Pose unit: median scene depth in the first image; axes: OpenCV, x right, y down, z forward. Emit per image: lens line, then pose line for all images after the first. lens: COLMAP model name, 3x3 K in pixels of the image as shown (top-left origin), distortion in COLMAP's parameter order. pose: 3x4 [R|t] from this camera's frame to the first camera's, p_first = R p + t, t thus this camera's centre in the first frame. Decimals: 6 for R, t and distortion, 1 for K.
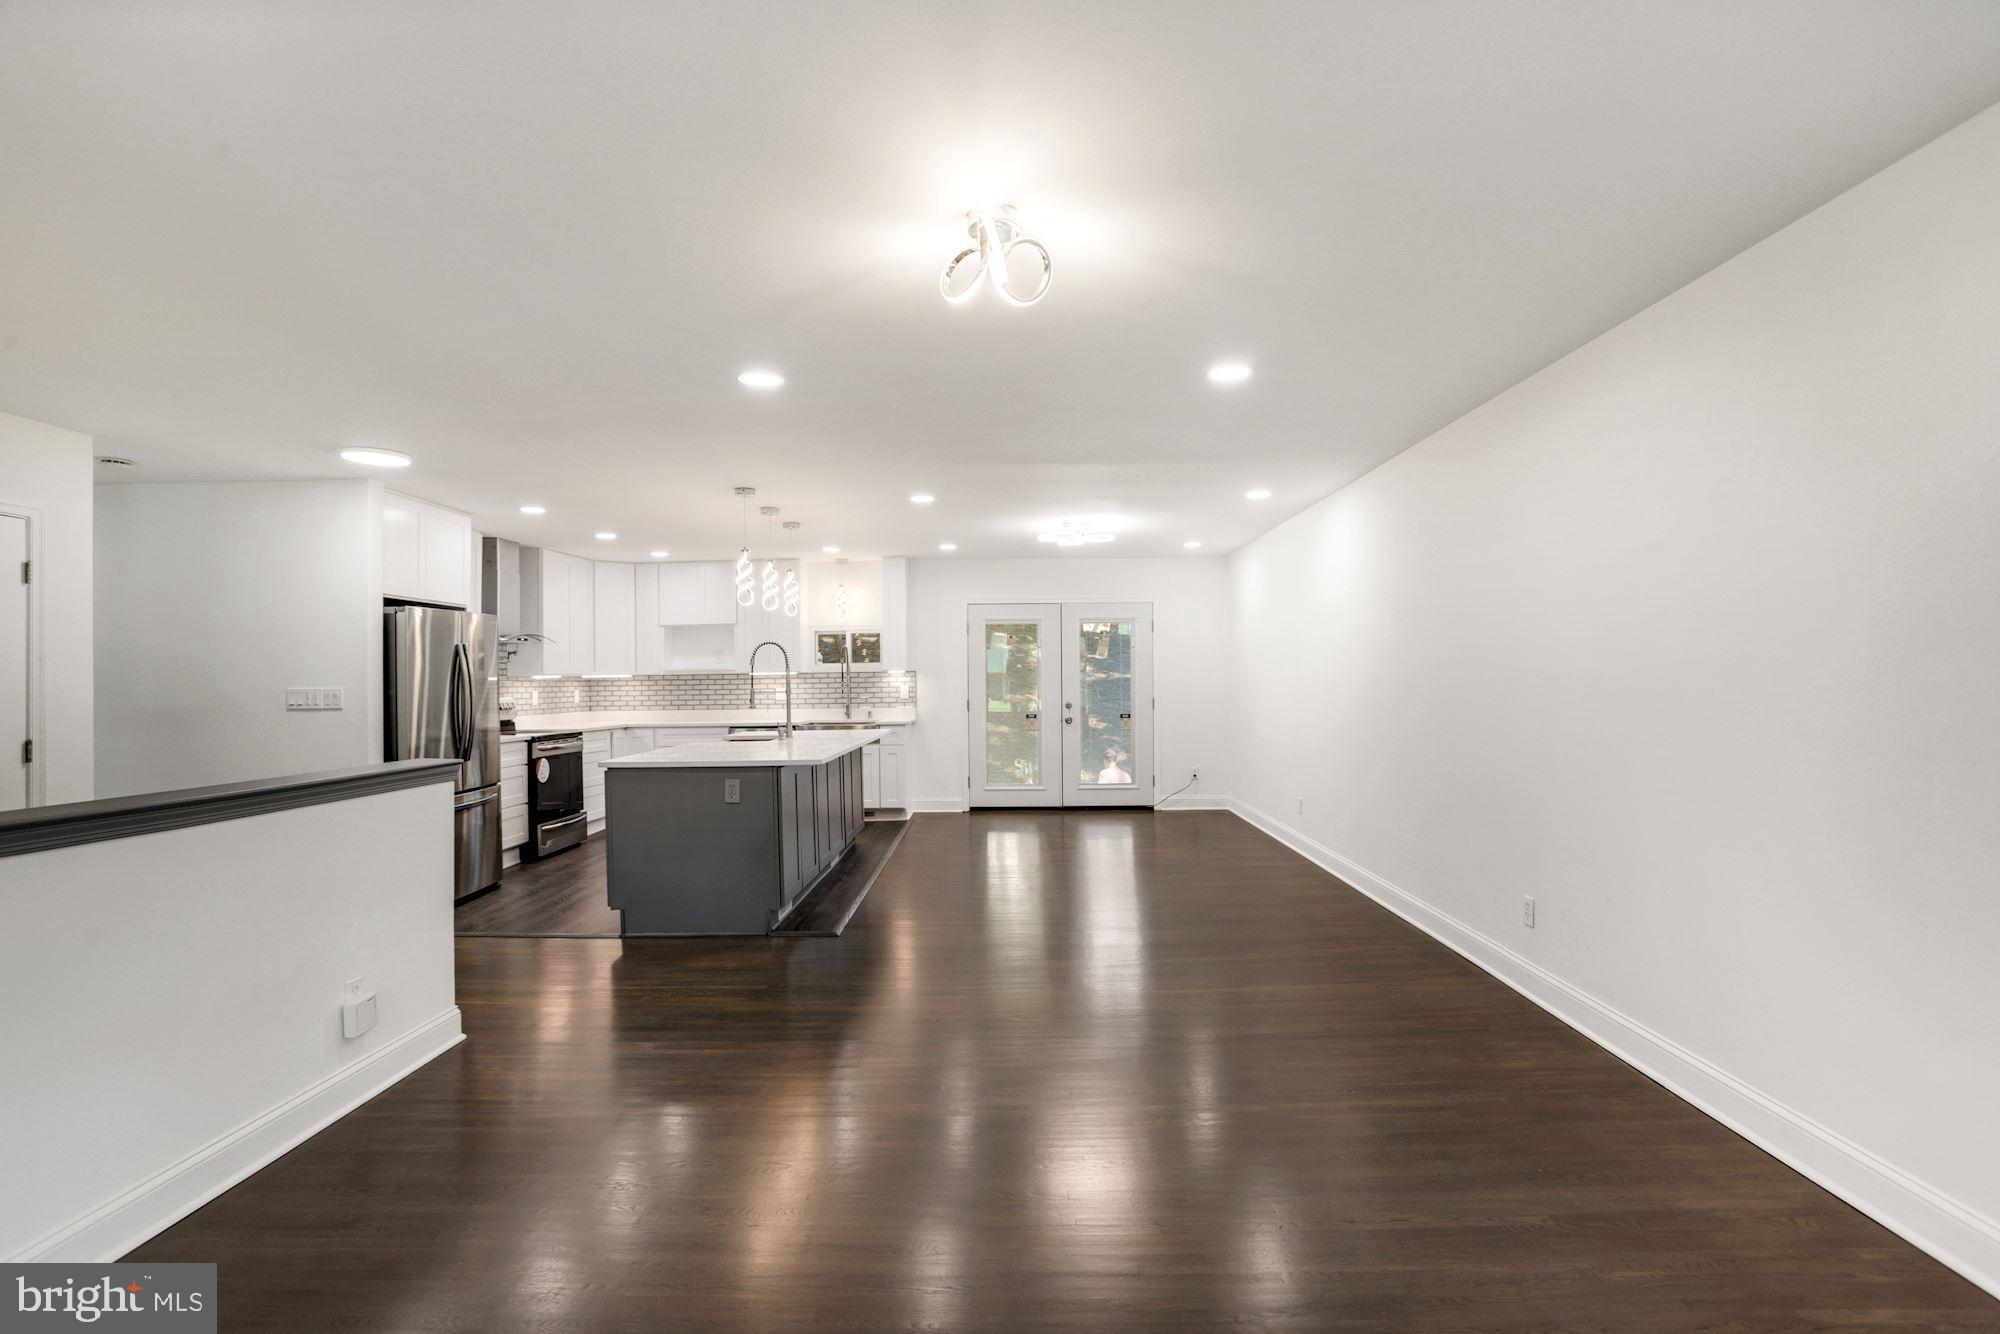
lens RADIAL K [[929.8, 0, 982.3], [0, 929.8, 668.0], [0, 0, 1]] dist [-0.005772, -0.000130]
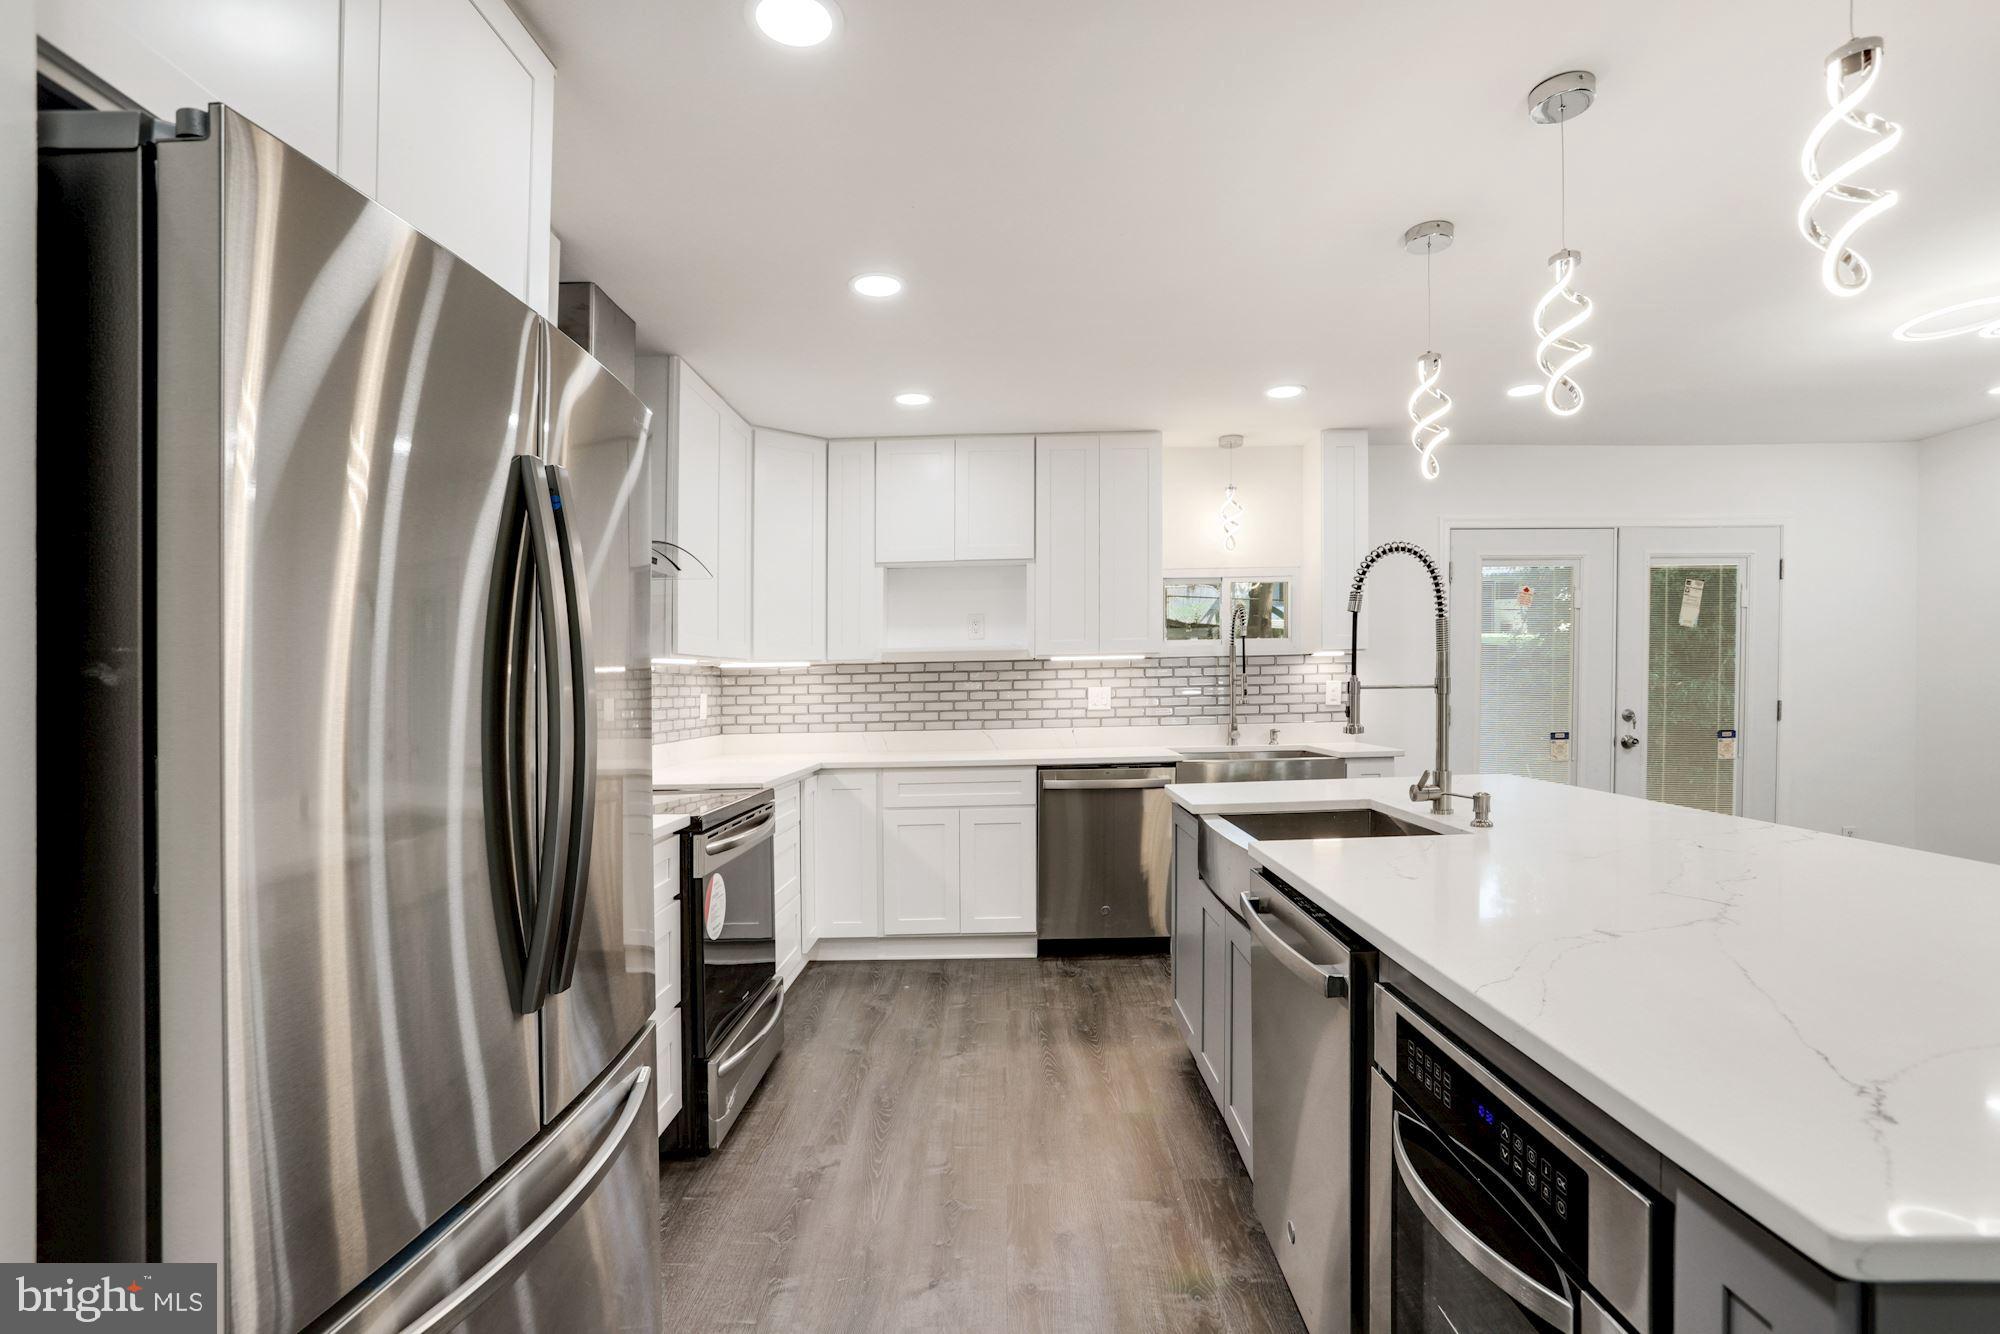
lens RADIAL K [[929.8, 0, 1019.7], [0, 929.8, 679.2], [0, 0, 1]] dist [-0.005772, -0.000130]
pose [[0.999020, -0.007077, 0.043684, -0.287389], [0.006979, 0.999973, 0.002394, 0.015946], [-0.043699, -0.002087, 0.999043, 0.490694]]
